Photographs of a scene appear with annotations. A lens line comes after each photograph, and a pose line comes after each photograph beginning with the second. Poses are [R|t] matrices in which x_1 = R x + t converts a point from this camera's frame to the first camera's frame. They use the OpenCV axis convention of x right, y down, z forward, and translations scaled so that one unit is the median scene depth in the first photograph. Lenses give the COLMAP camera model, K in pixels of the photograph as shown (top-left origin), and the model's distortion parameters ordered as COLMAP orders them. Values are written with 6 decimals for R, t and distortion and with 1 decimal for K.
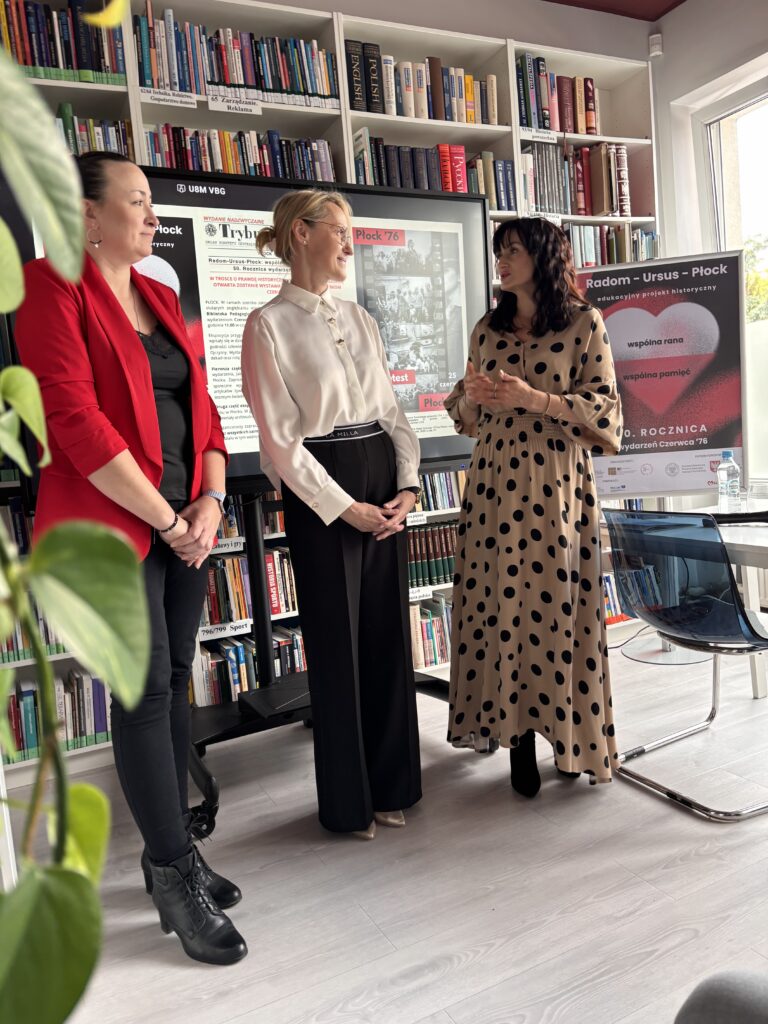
lens RADIAL K [[792.9, 0, 386.0], [0, 792.9, 508.2], [0, 0, 1]] dist [0.038158, -0.045827]
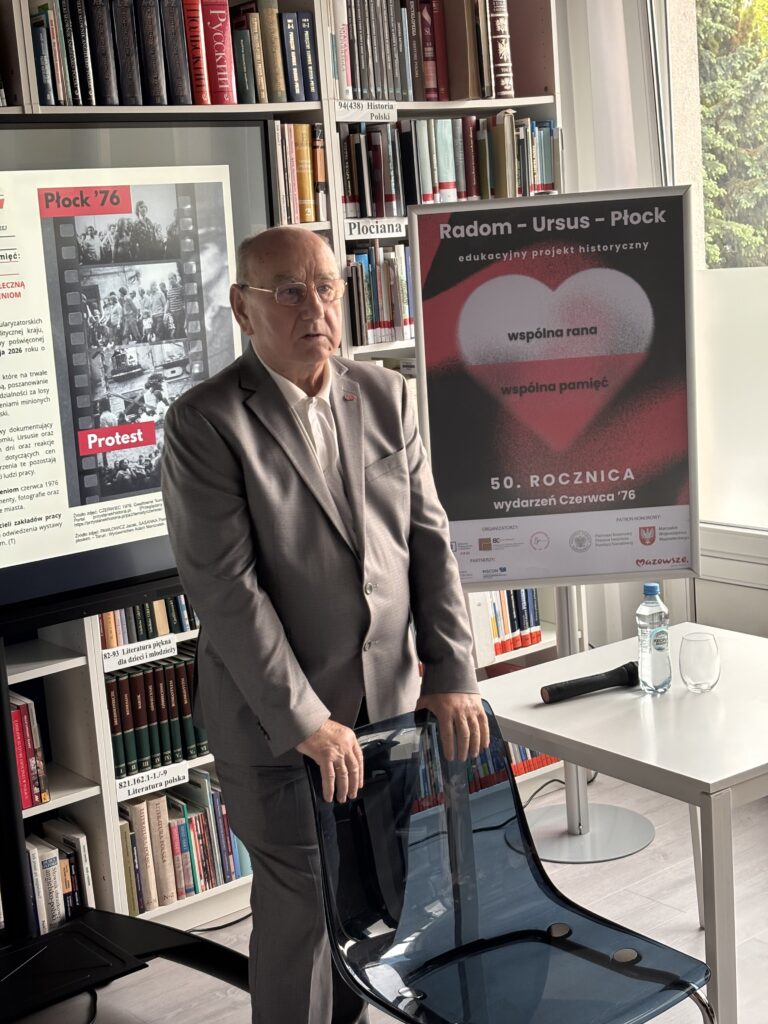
lens RADIAL K [[1582.2, 0, 383.7], [0, 1582.2, 520.4], [0, 0, 1]] dist [0.104901, 0.000000]
pose [[0.980062, -0.026371, 0.196935, -0.027933], [0.011698, 0.997092, 0.075298, -0.178011], [-0.198349, -0.071493, 0.977521, -0.167713]]
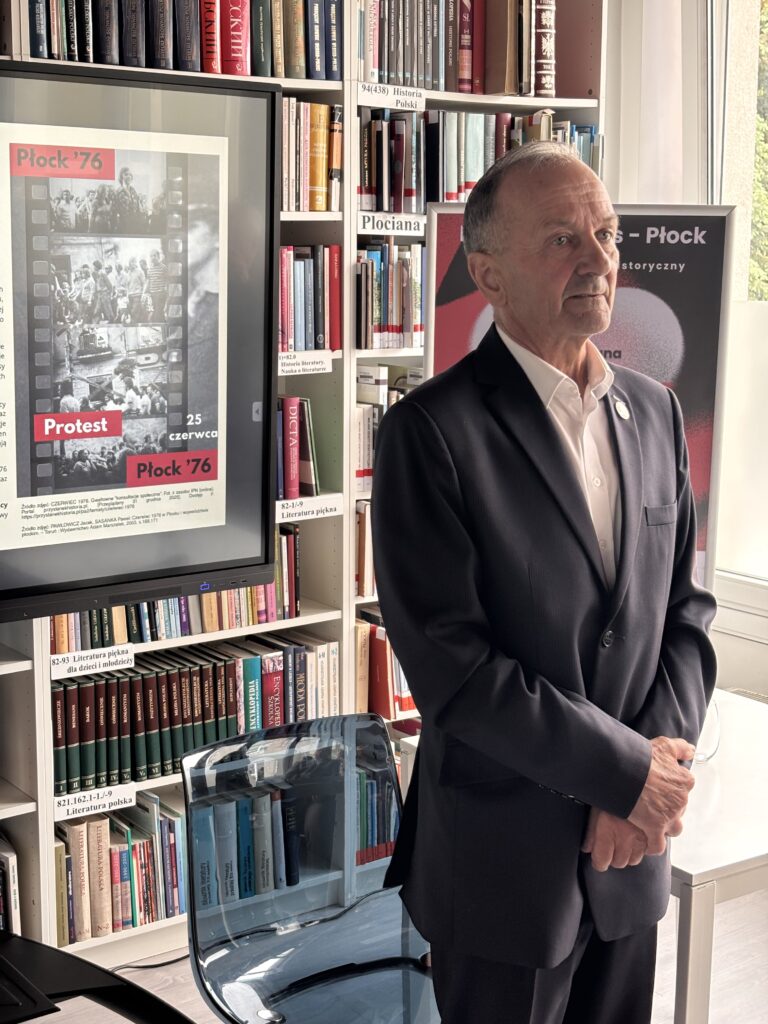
lens RADIAL K [[1582.2, 0, 396.2], [0, 1582.2, 526.8], [0, 0, 1]] dist [0.104901, 0.000000]
pose [[0.981034, 0.058599, 0.184768, 0.023670], [-0.072755, 0.994835, 0.070783, -0.176213], [-0.179666, -0.082884, 0.980230, -0.074597]]
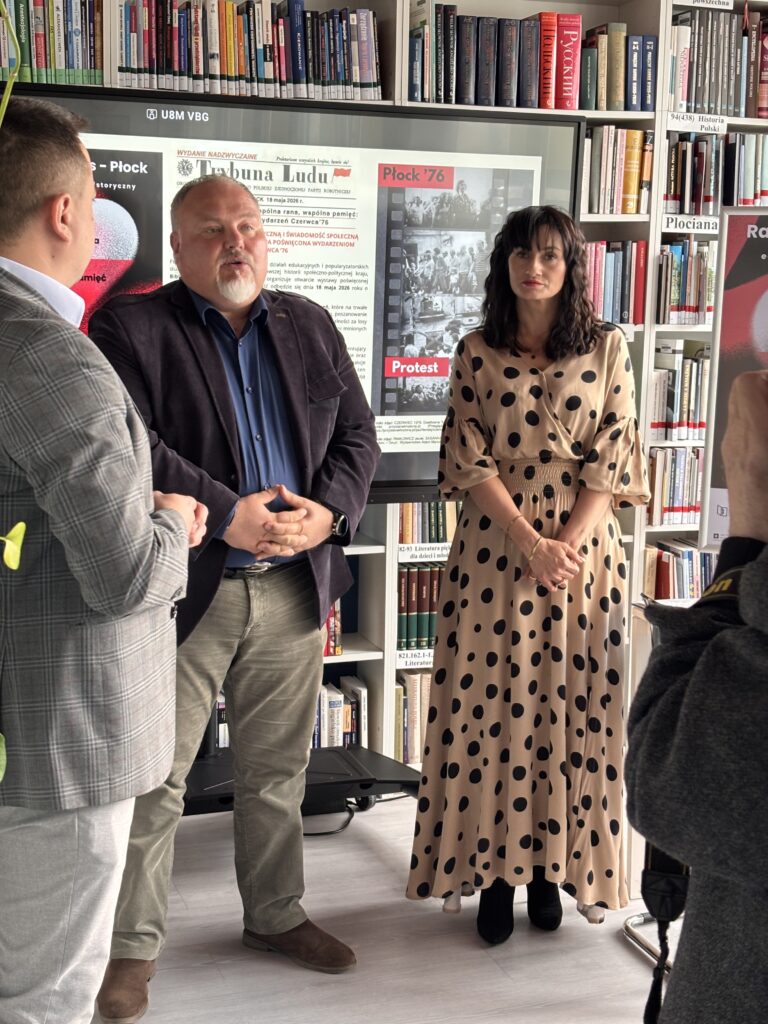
lens RADIAL K [[1582.2, 0, 375.0], [0, 1582.2, 520.6], [0, 0, 1]] dist [0.104901, 0.000000]
pose [[0.984815, 0.121562, -0.123945, 0.157980], [-0.112171, 0.990452, 0.080141, -0.128679], [0.132504, -0.065021, 0.989048, -0.424790]]
